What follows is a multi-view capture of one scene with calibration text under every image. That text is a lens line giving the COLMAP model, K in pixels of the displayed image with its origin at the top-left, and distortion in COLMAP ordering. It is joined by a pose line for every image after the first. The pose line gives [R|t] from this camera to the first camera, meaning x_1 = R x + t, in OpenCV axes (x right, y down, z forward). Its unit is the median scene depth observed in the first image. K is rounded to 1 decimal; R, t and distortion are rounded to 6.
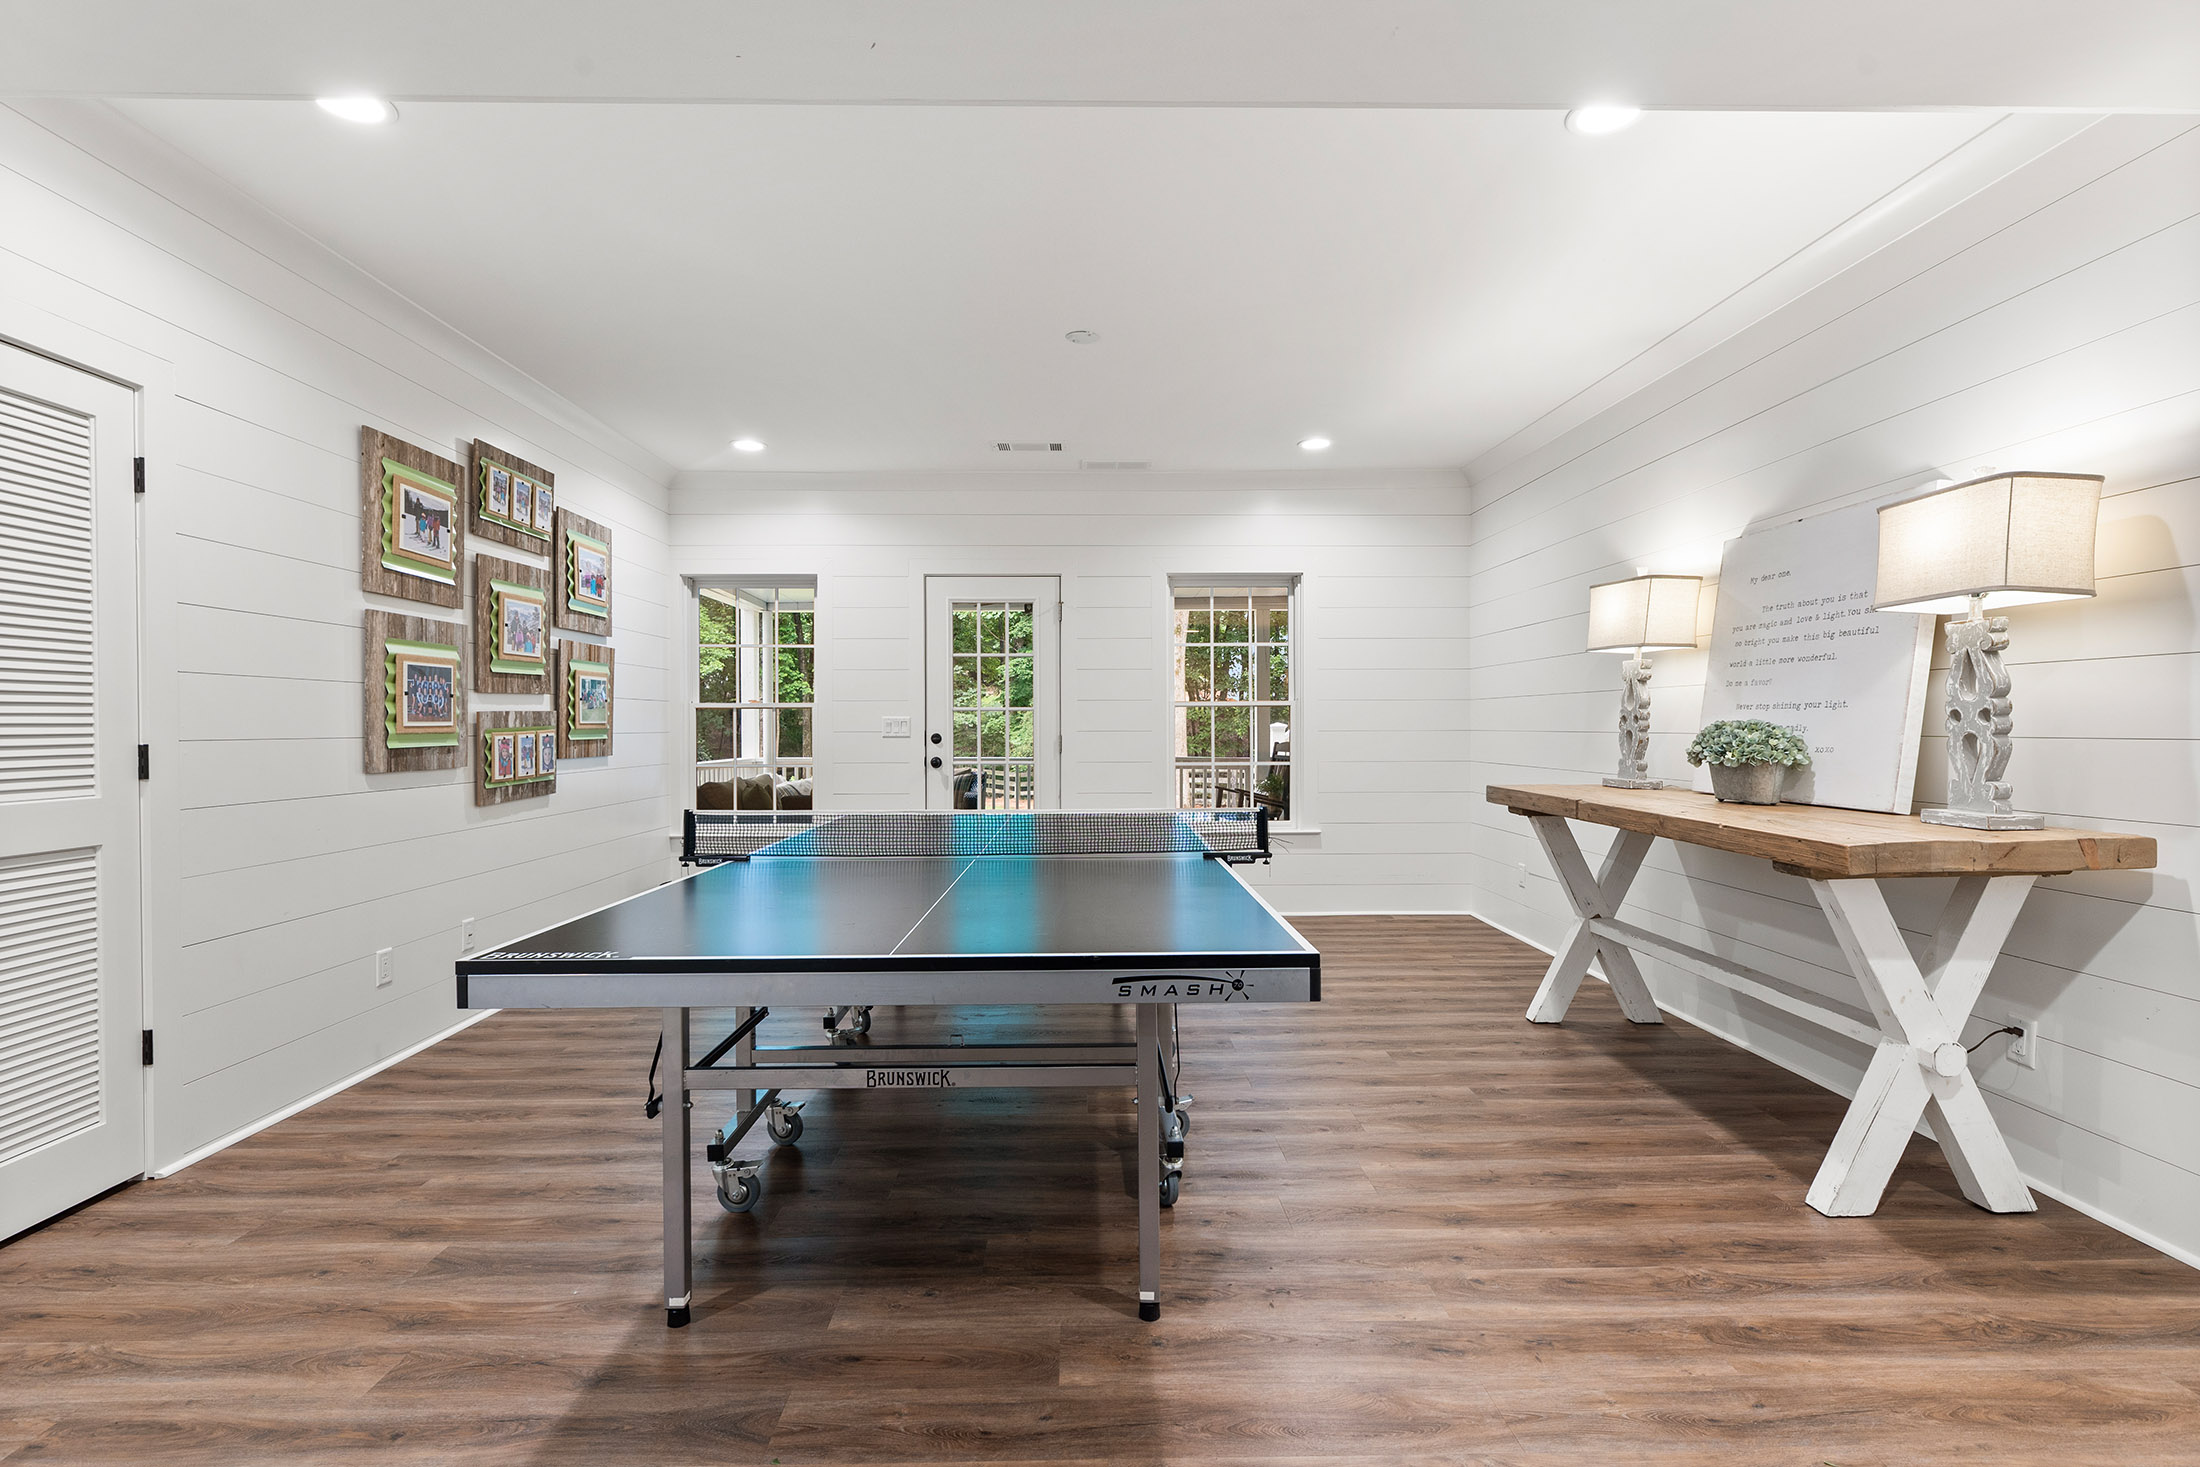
lens RADIAL K [[967.0, 0, 1091.9], [0, 967.0, 735.1], [0, 0, 1]] dist [-0.000638, -0.000059]
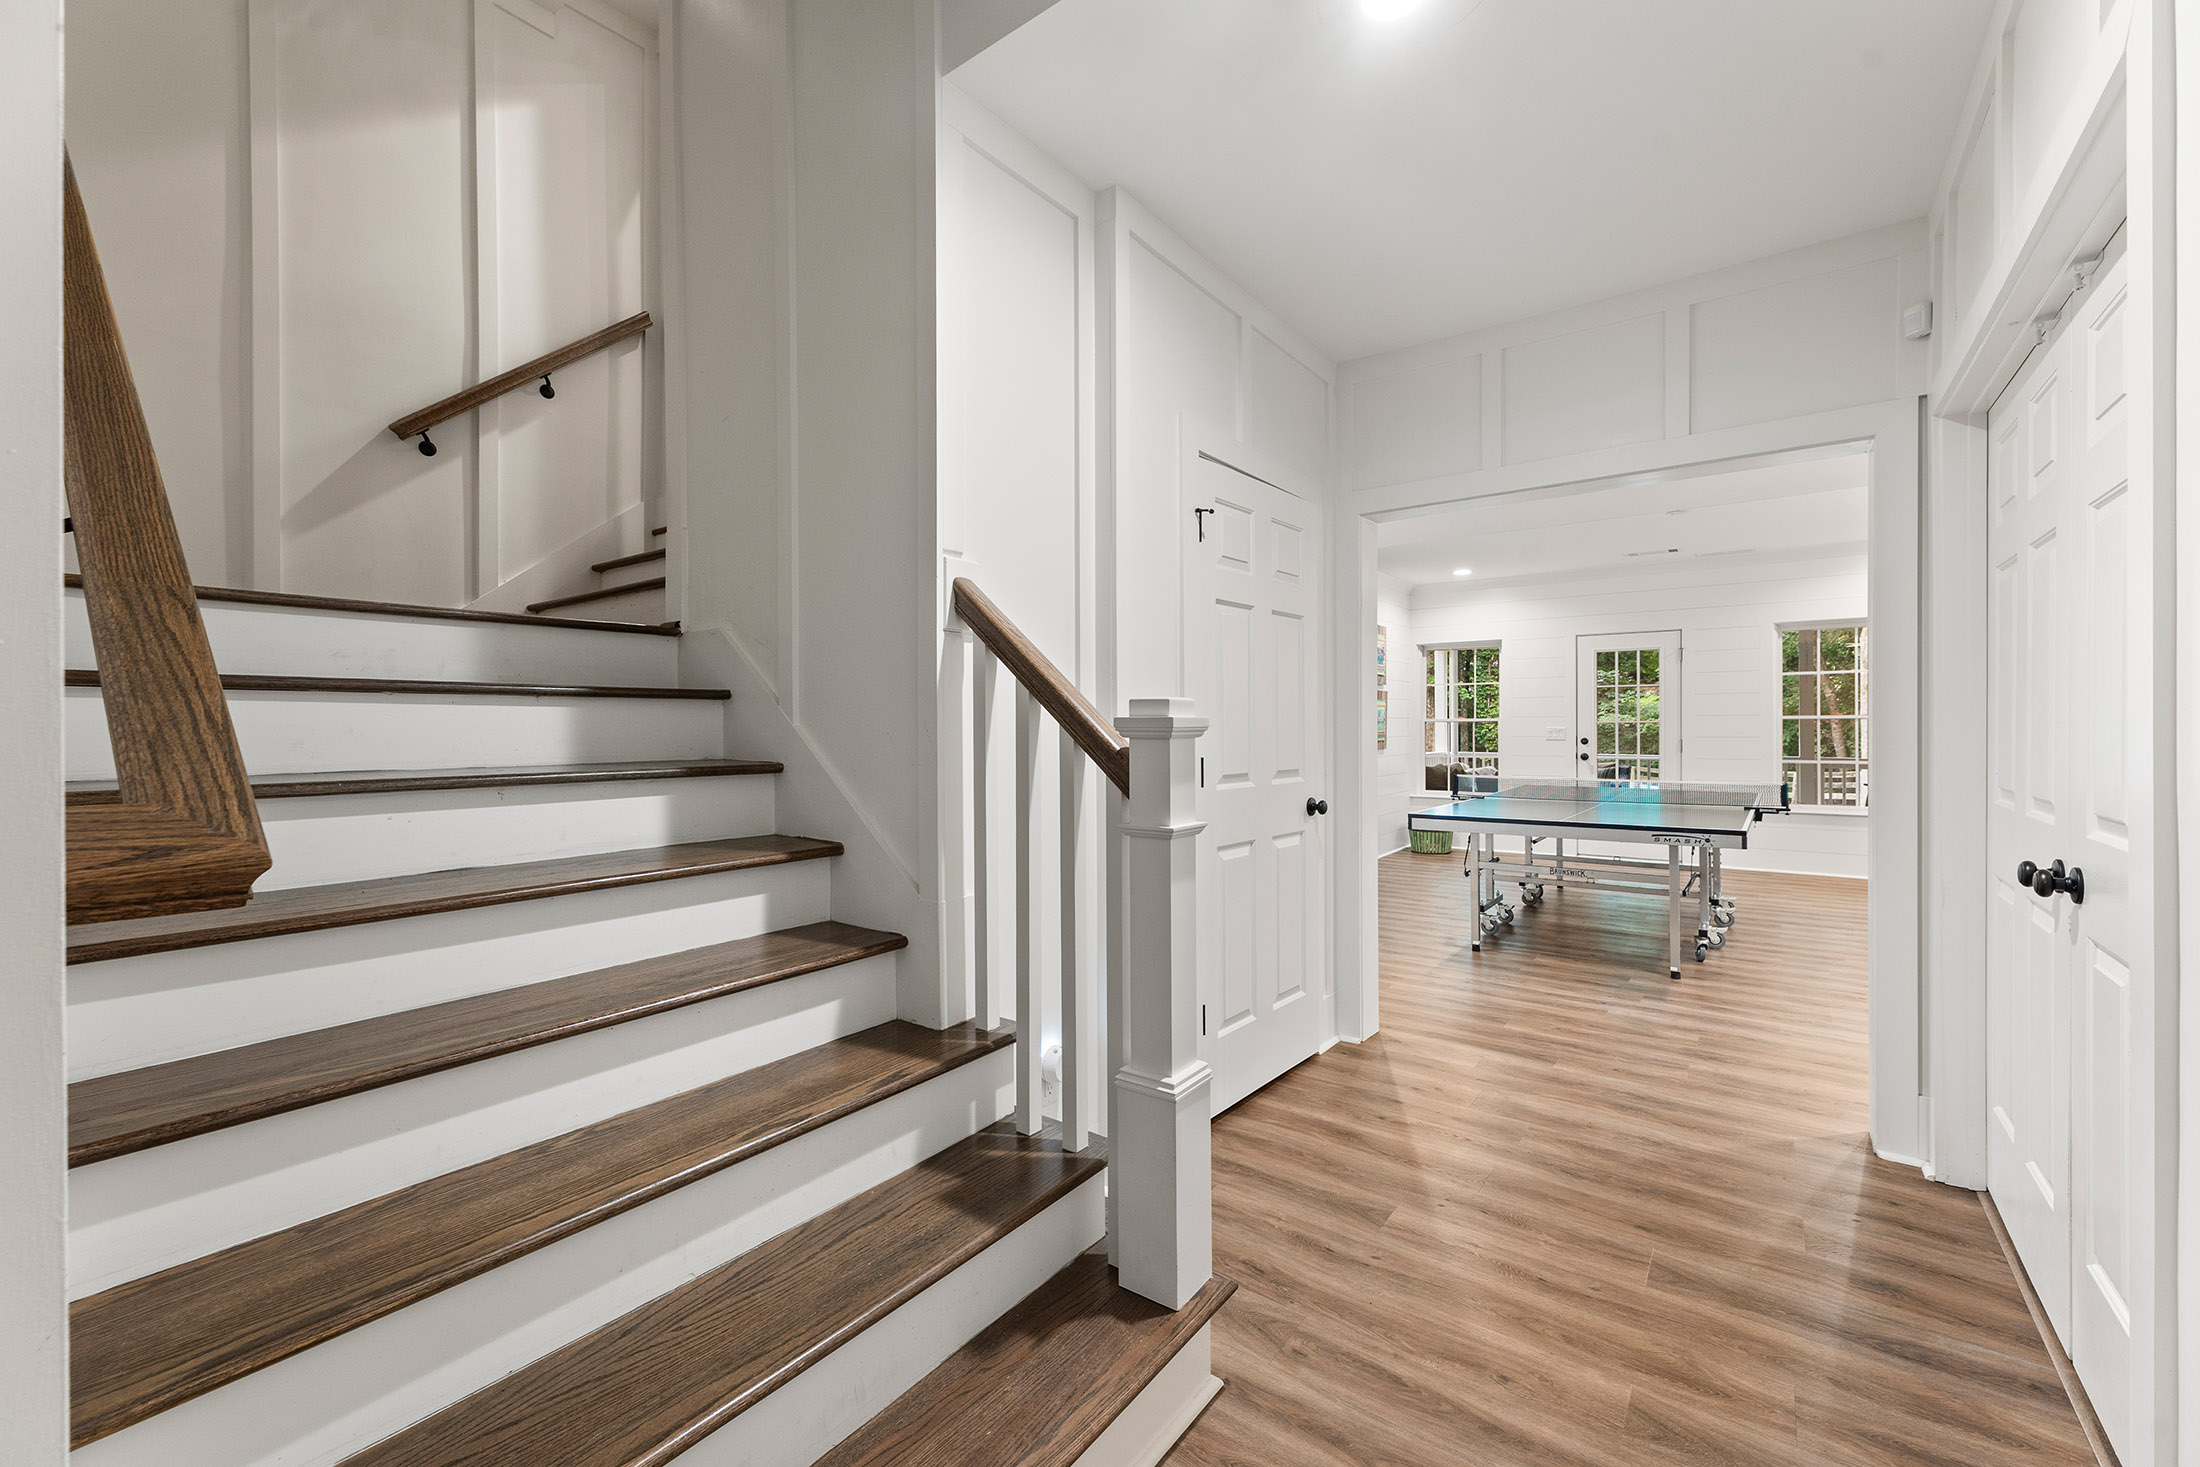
lens RADIAL K [[888.6, 0, 1095.7], [0, 888.6, 718.8], [0, 0, 1]] dist [-0.000228, -0.000021]
pose [[0.784731, -0.001294, -0.619835, 0.168306], [-0.007589, 0.999903, -0.011695, -0.015255], [0.619790, 0.013882, 0.784645, -0.948011]]
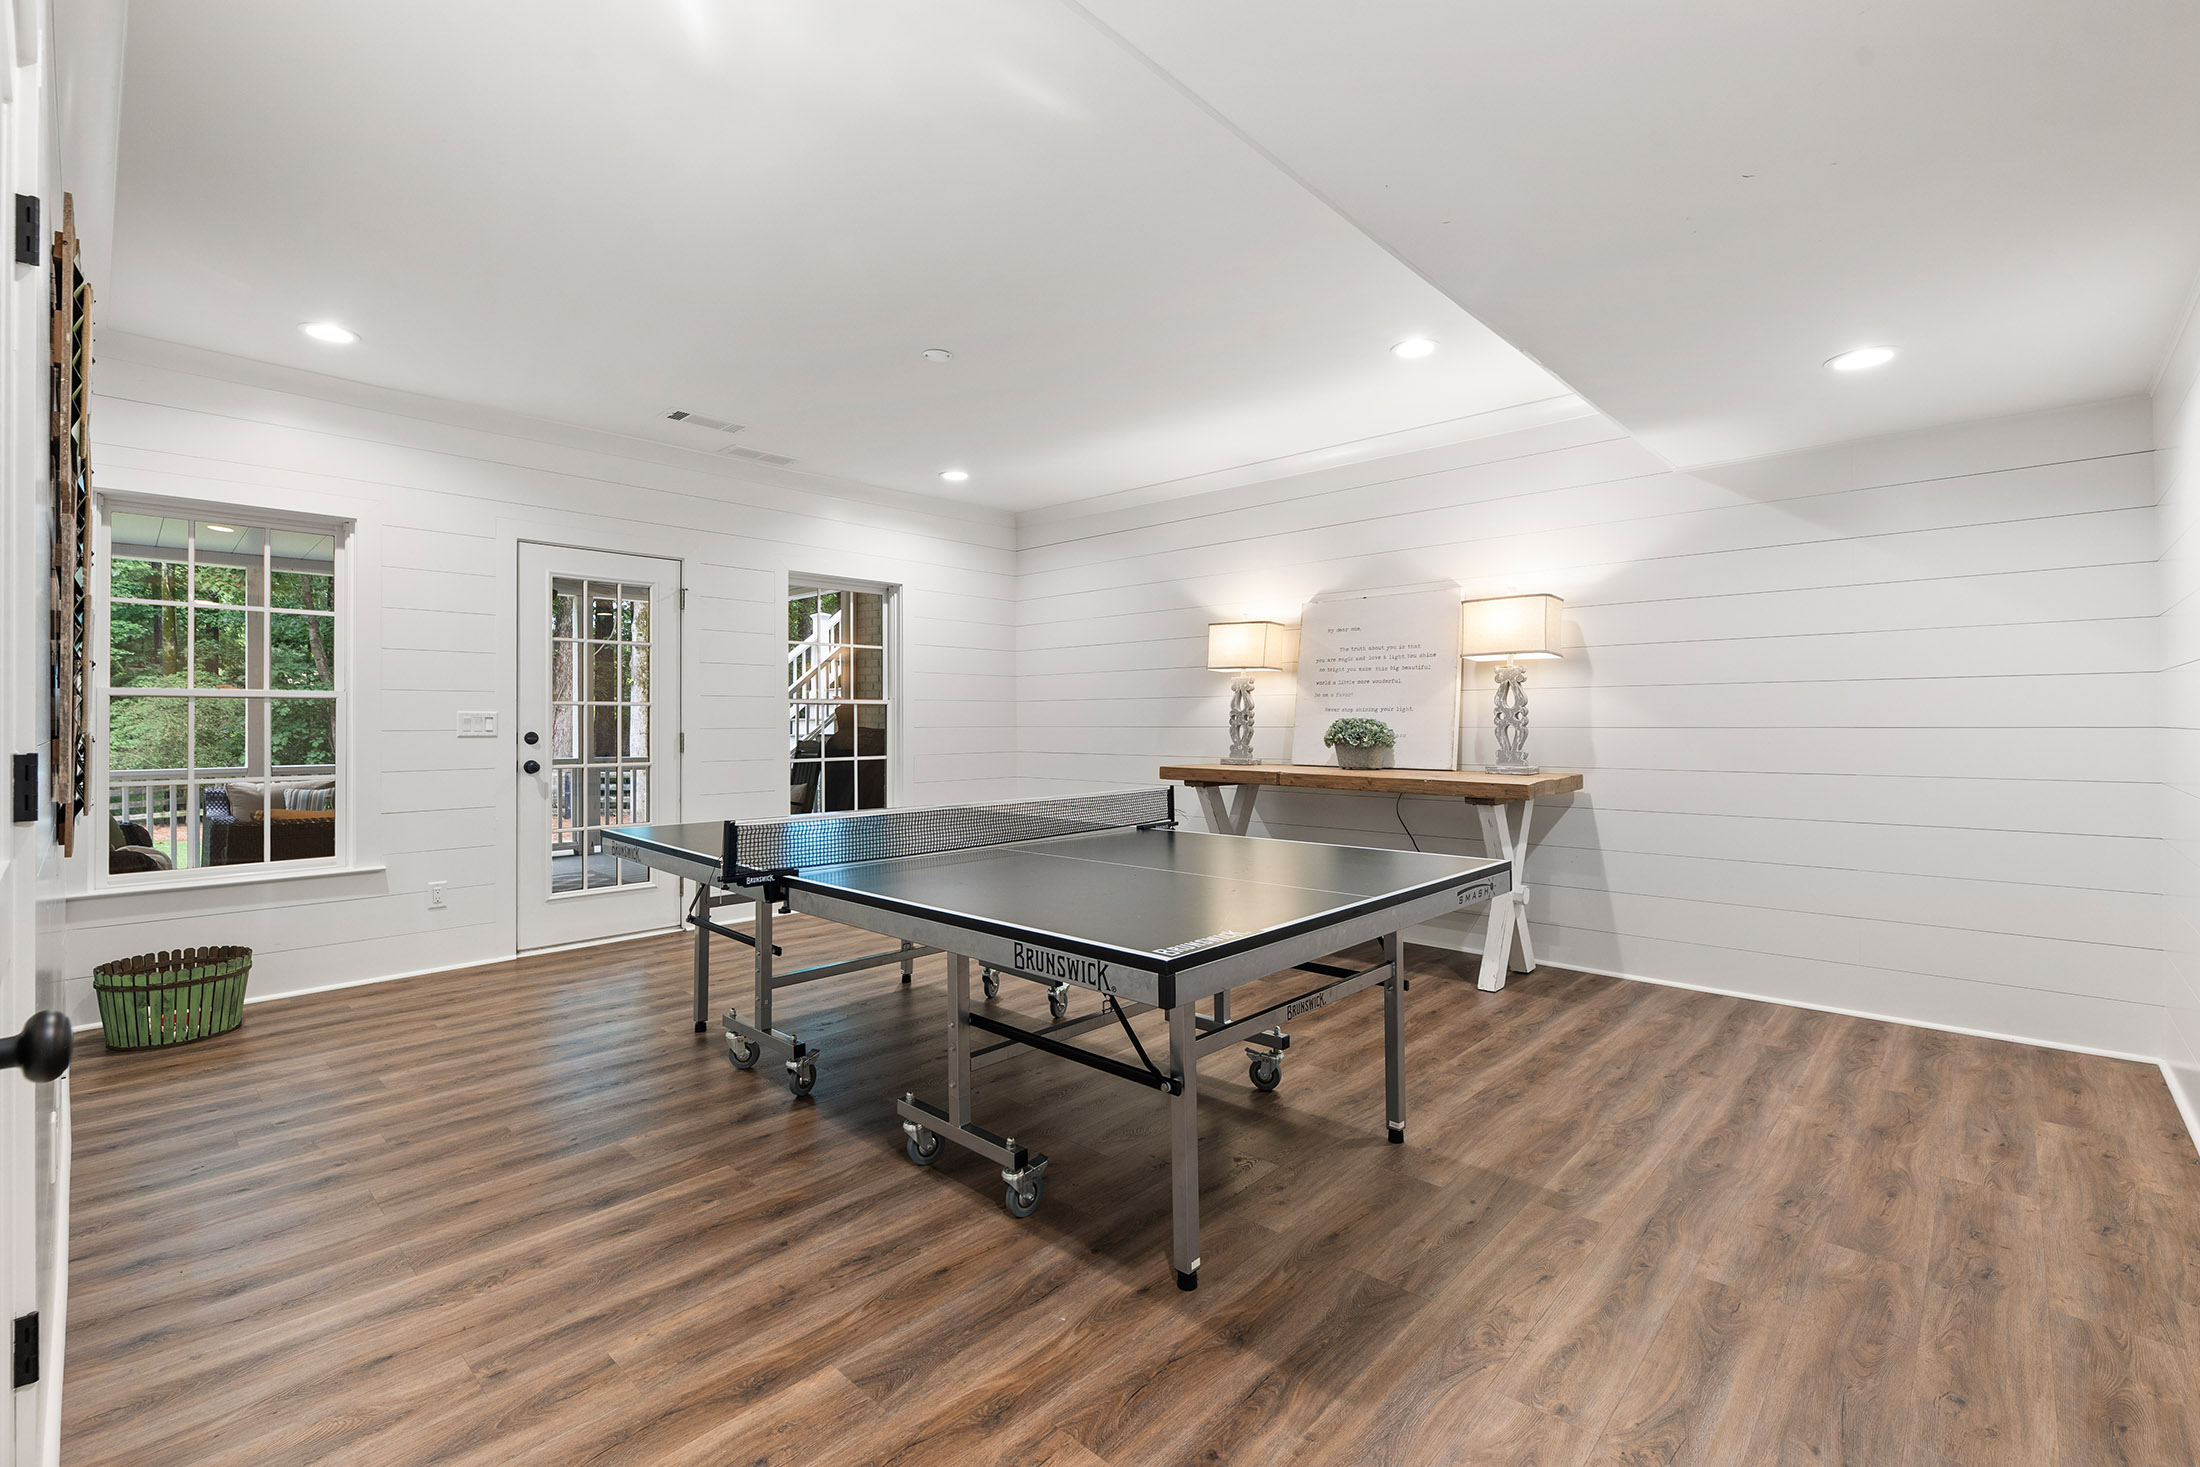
lens RADIAL K [[967.0, 0, 992.0], [0, 967.0, 716.9], [0, 0, 1]] dist [-0.000638, -0.000059]
pose [[0.720743, 0.004295, 0.693189, -0.739781], [0.007697, 0.999870, -0.014198, 0.000636], [-0.693160, 0.015568, 0.720616, 0.213410]]
